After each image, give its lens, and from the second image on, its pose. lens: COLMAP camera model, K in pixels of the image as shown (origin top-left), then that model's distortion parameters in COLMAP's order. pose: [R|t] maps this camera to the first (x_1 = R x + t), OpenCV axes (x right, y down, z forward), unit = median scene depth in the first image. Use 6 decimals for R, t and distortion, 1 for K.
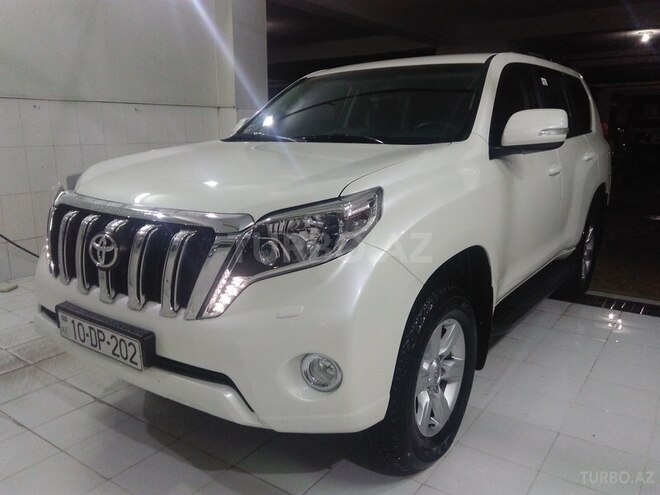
lens RADIAL K [[524.5, 0, 321.7], [0, 524.5, 246.9], [0, 0, 1]] dist [0.151587, -0.217643]
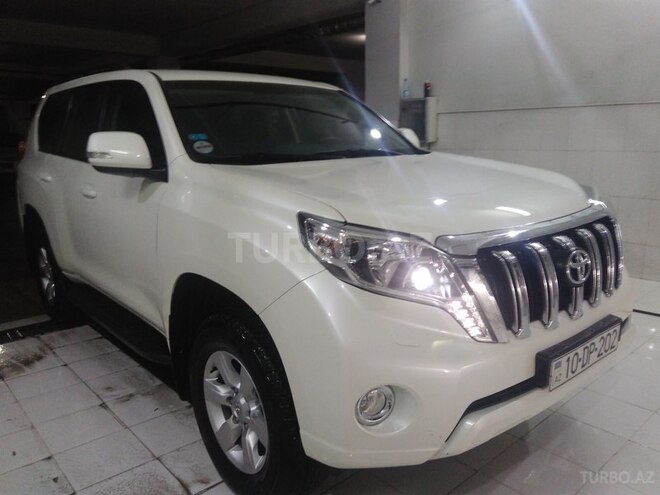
lens RADIAL K [[524.5, 0, 321.7], [0, 524.5, 246.9], [0, 0, 1]] dist [0.151587, -0.217643]
pose [[0.207122, -0.202793, 0.957066, -1.361602], [0.230693, 0.960817, 0.153662, -0.271186], [-0.950727, 0.188962, 0.245789, 1.131280]]
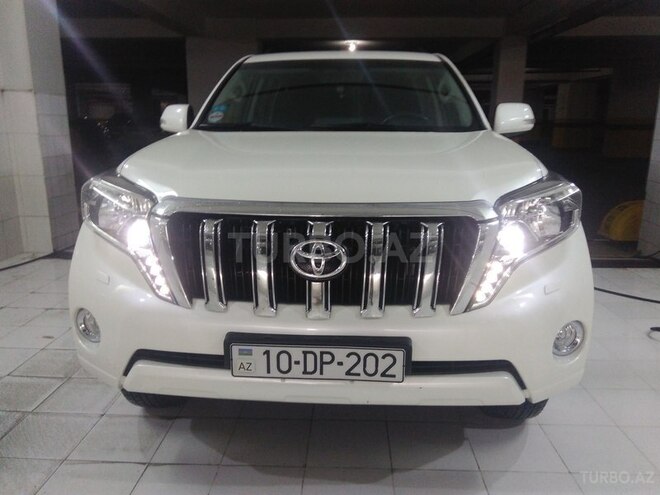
lens RADIAL K [[524.5, 0, 321.7], [0, 524.5, 246.9], [0, 0, 1]] dist [0.151587, -0.217643]
pose [[0.831195, -0.119481, 0.542991, -0.807371], [0.114645, 0.992480, 0.042892, -0.044144], [-0.544033, 0.026600, 0.838642, 0.277239]]
